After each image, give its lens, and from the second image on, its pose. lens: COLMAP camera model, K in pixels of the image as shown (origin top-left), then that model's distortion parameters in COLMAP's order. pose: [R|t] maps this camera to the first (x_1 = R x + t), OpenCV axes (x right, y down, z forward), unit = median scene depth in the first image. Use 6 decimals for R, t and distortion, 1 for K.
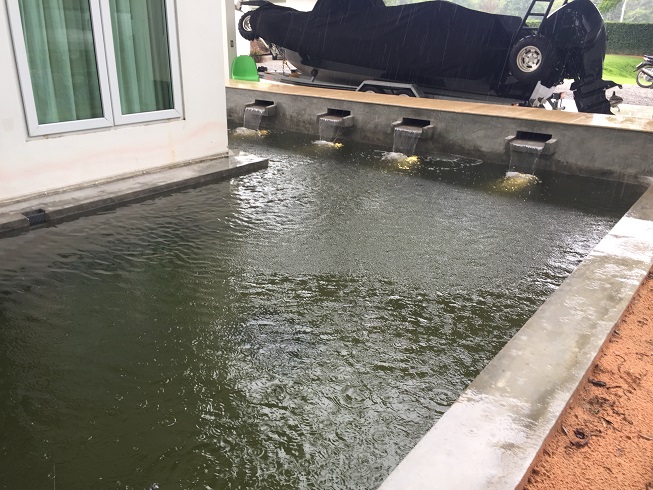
lens RADIAL K [[562.7, 0, 325.6], [0, 562.7, 230.1], [0, 0, 1]] dist [0.044871, -0.007759]
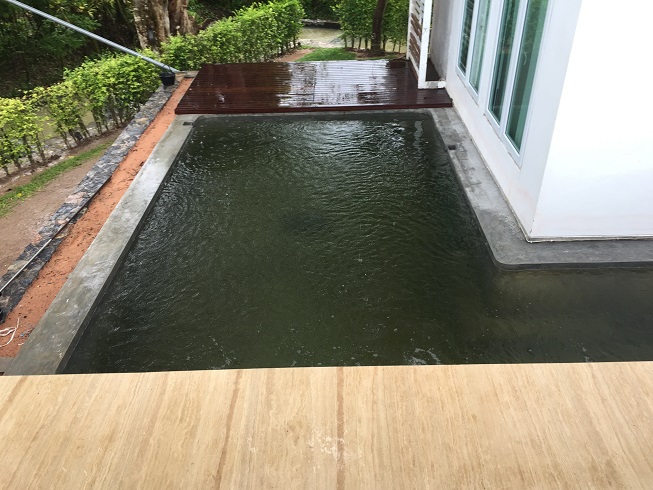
lens RADIAL K [[560.2, 0, 326.5], [0, 560.2, 245.0], [0, 0, 1]] dist [0.001311, -0.005847]
pose [[-0.790195, 0.335188, -0.513070, 0.444817], [-0.201832, 0.648147, 0.734282, -0.610520], [0.578667, 0.683780, -0.444510, 1.073935]]
